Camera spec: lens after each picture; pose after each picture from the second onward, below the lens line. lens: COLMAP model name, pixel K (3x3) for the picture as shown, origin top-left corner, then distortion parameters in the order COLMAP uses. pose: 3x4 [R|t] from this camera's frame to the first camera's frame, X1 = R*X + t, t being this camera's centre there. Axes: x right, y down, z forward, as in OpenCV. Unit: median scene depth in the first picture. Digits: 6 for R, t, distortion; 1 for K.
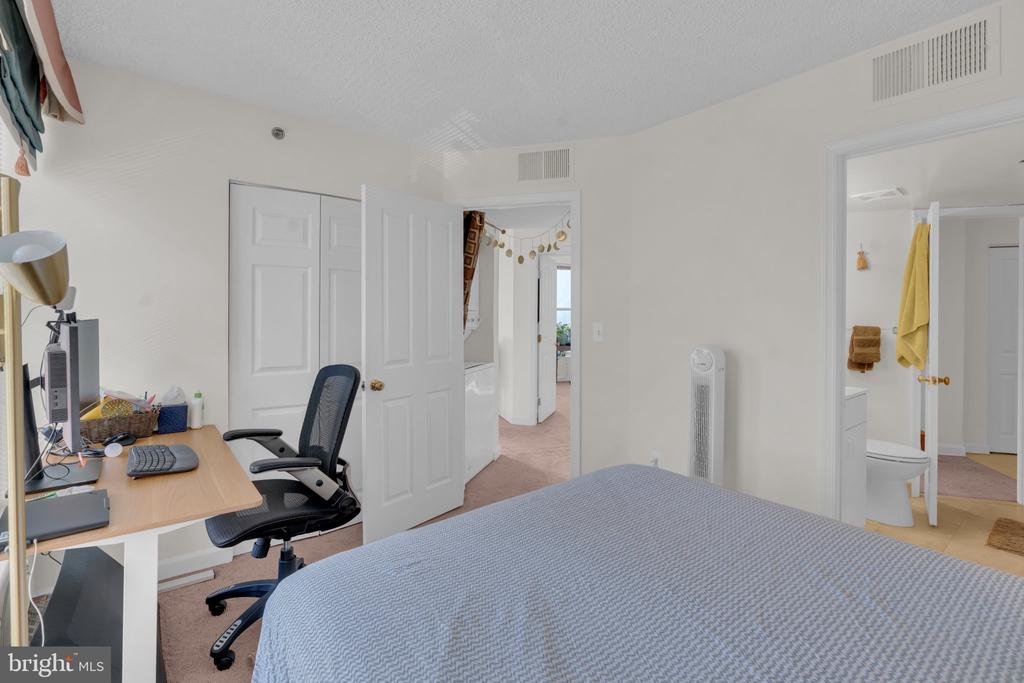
lens RADIAL K [[479.6, 0, 491.1], [0, 479.6, 315.9], [0, 0, 1]] dist [-0.001467, -0.000148]
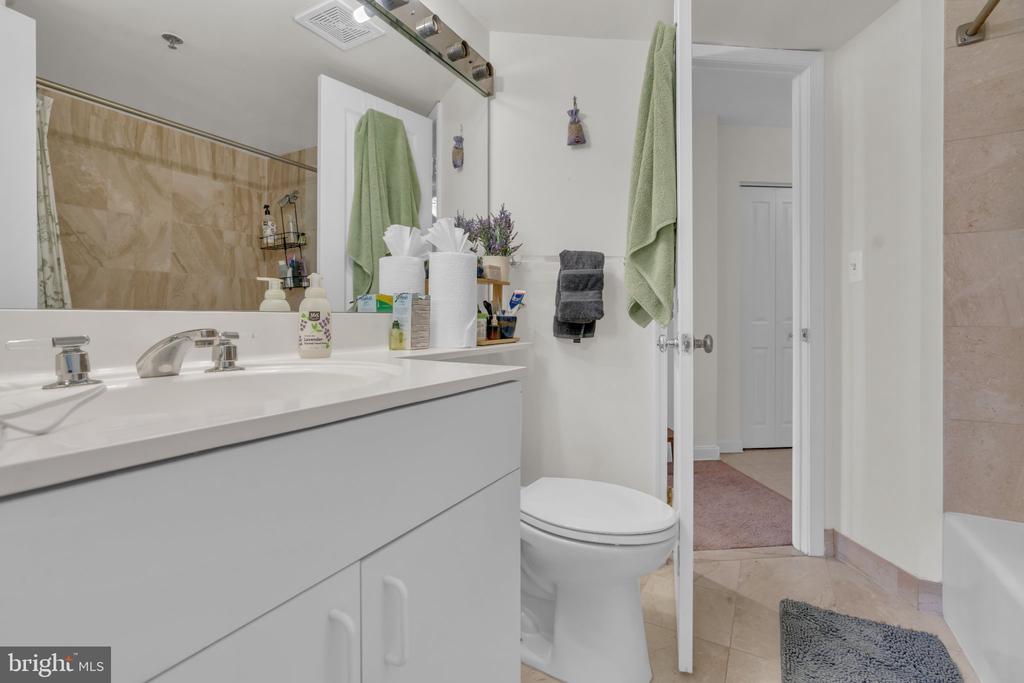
lens RADIAL K [[467.0, 0, 505.6], [0, 467.0, 331.7], [0, 0, 1]] dist [-0.014893, 0.000236]
pose [[0.929579, -0.017761, 0.368194, 0.567446], [0.012449, 0.999781, 0.016798, 0.106598], [-0.368412, -0.011031, 0.929597, 0.614052]]
